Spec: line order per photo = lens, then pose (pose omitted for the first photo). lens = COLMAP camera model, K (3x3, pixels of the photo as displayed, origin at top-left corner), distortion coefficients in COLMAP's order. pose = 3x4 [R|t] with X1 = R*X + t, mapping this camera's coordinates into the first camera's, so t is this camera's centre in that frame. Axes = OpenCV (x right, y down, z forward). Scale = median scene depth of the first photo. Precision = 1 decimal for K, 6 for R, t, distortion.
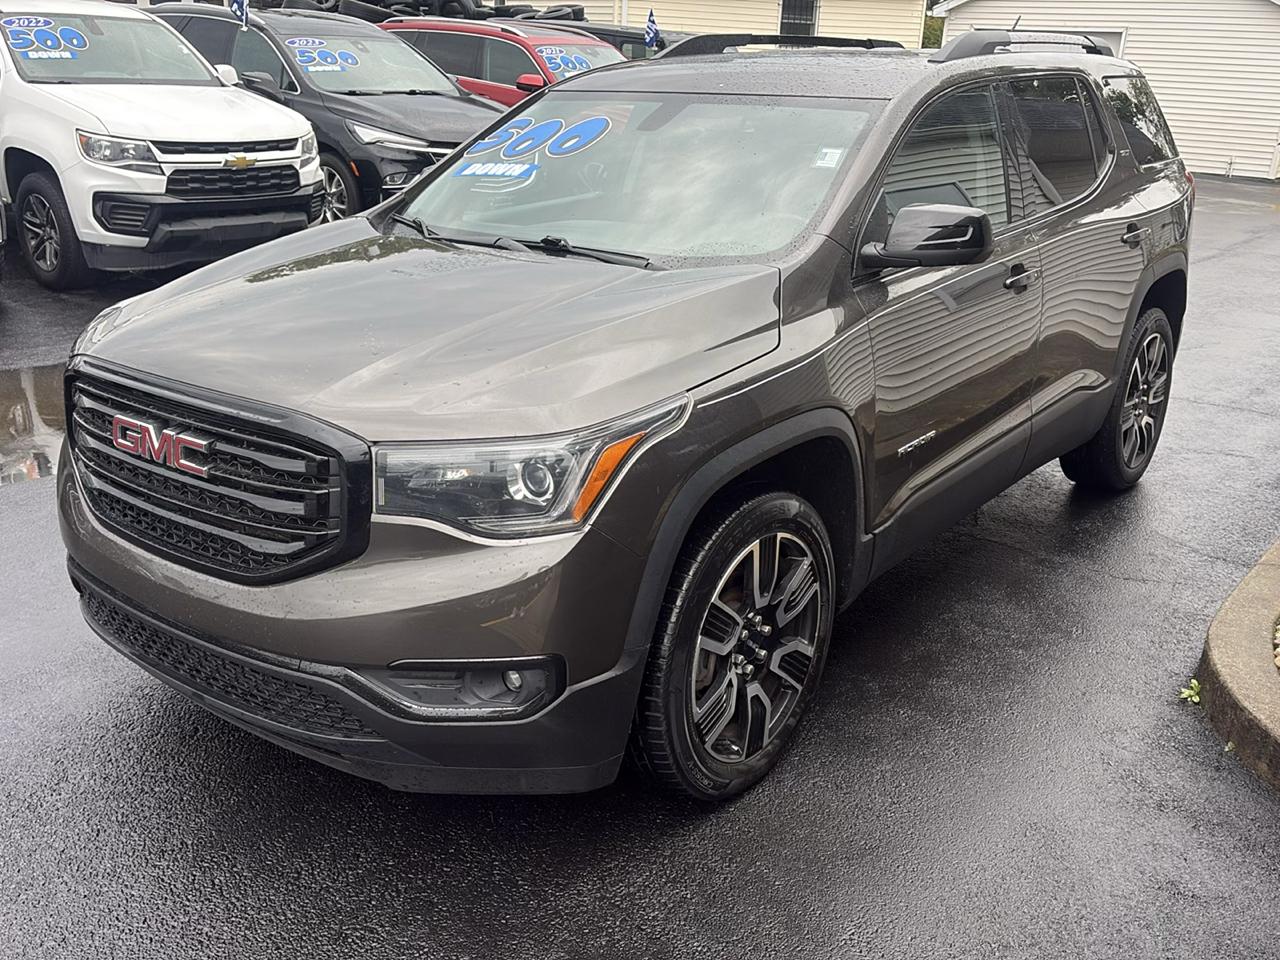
lens RADIAL K [[1205.8, 0, 658.2], [0, 1205.8, 484.0], [0, 0, 1]] dist [0.015668, 0.005129]
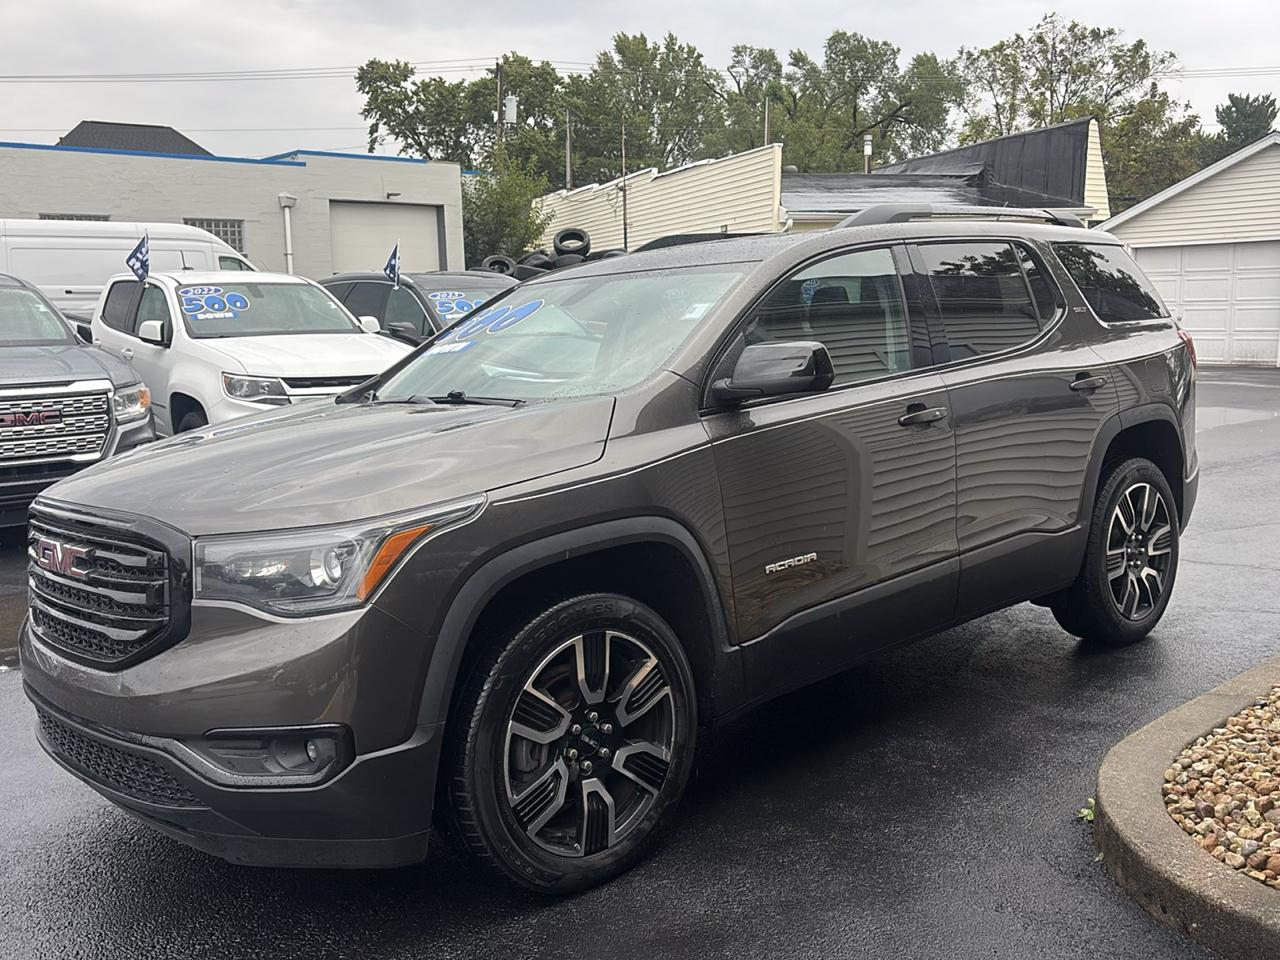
lens RADIAL K [[1200.7, 0, 655.6], [0, 1200.7, 482.8], [0, 0, 1]] dist [0.058194, -0.131957]
pose [[0.984765, -0.044499, -0.168100, 0.306467], [0.010423, 0.980070, -0.198380, 0.114705], [0.173577, 0.193606, 0.965602, -0.052114]]
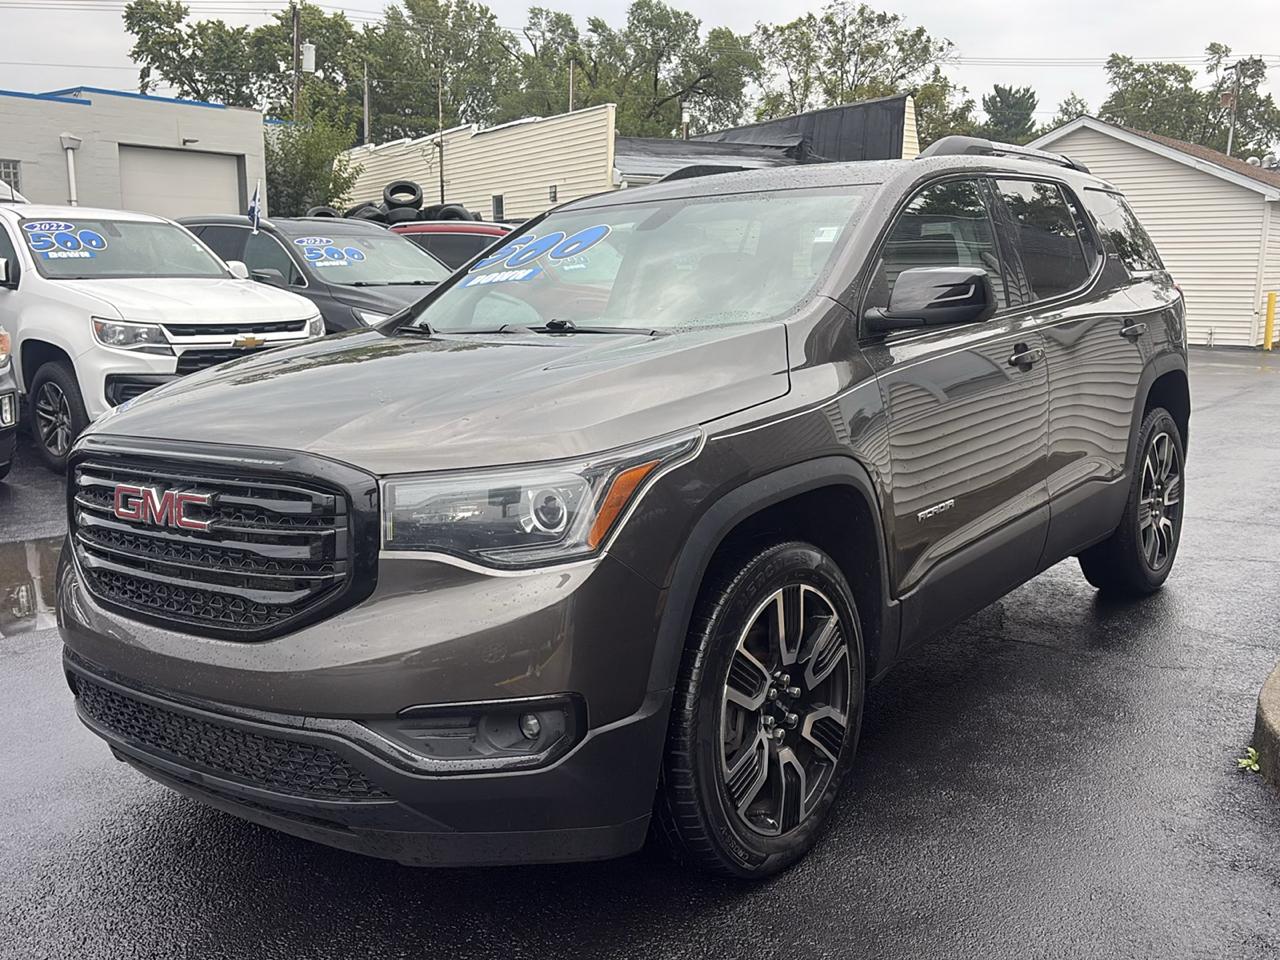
lens RADIAL K [[1205.8, 0, 658.2], [0, 1205.8, 484.0], [0, 0, 1]] dist [0.015668, 0.005129]
pose [[0.998974, -0.045273, -0.001458, -0.008891], [0.044393, 0.984923, -0.167201, 0.108965], [0.009006, 0.166965, 0.985922, 0.033760]]
